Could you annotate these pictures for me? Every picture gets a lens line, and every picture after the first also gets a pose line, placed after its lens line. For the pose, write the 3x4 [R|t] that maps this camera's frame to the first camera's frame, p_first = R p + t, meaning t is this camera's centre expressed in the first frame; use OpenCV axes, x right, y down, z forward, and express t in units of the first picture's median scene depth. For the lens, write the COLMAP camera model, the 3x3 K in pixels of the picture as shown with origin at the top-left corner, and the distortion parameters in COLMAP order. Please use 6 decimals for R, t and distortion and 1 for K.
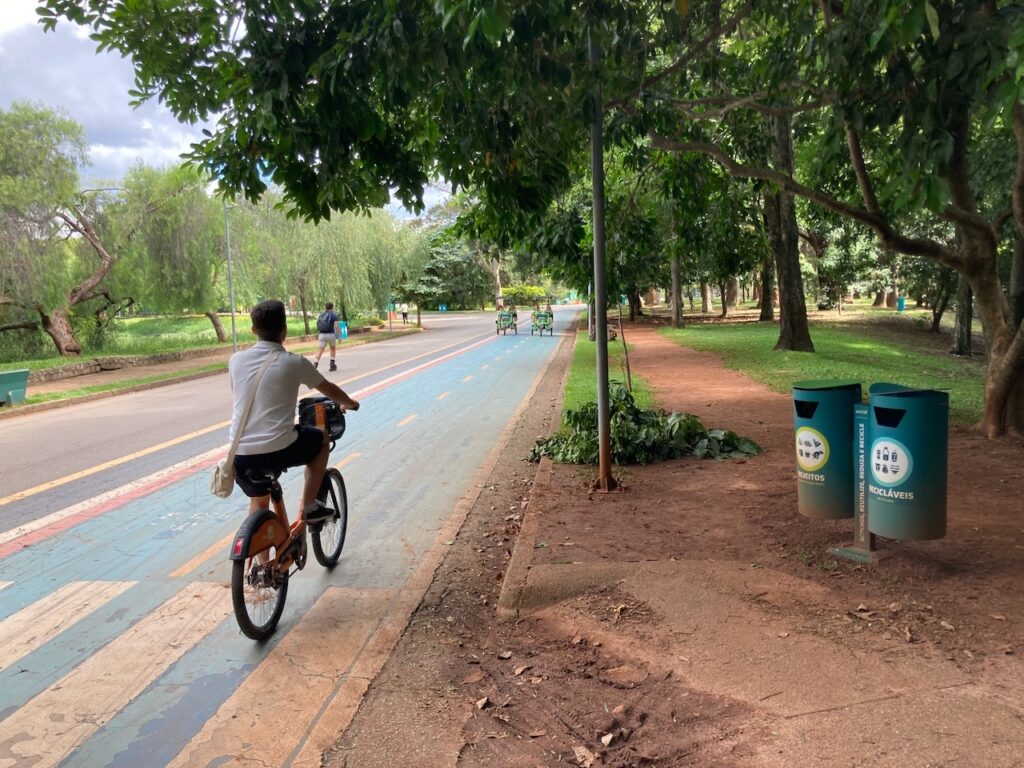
lens RADIAL K [[831.5, 0, 513.7], [0, 831.5, 383.0], [0, 0, 1]] dist [0.032842, -0.019489]
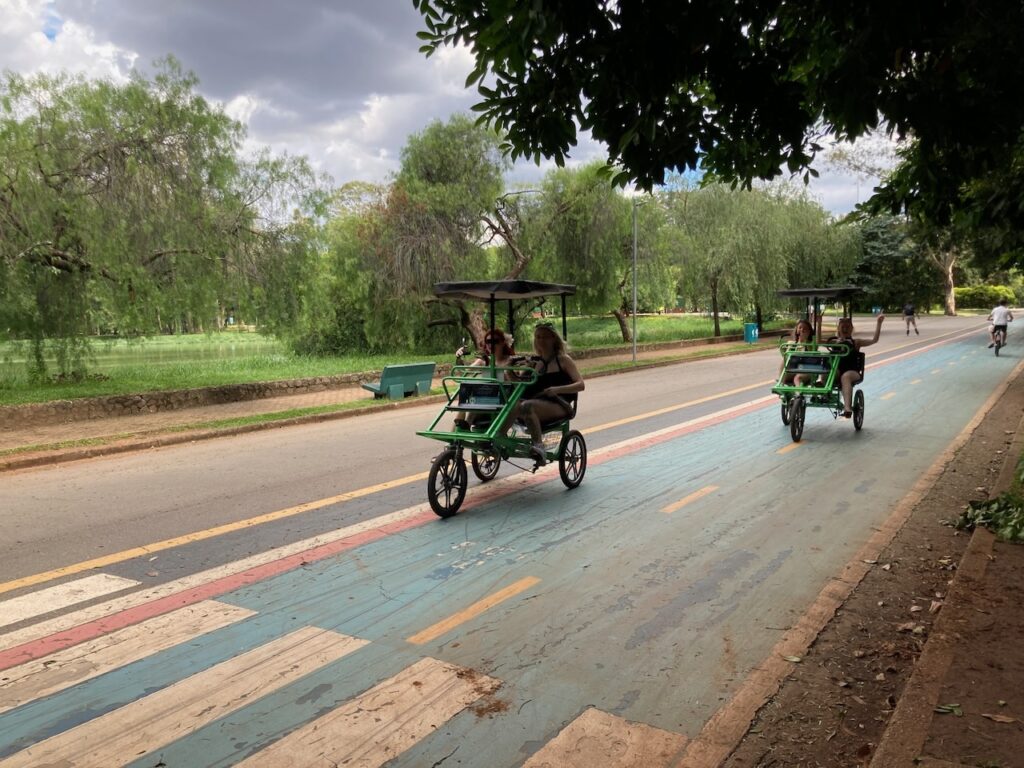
lens RADIAL K [[831.5, 0, 508.2], [0, 831.5, 397.6], [0, 0, 1]] dist [0.032842, -0.019489]
pose [[0.876178, 0.063358, -0.477805, 0.012027], [-0.055857, 0.997991, 0.029907, -0.009769], [0.478740, 0.000485, 0.877957, 0.136083]]
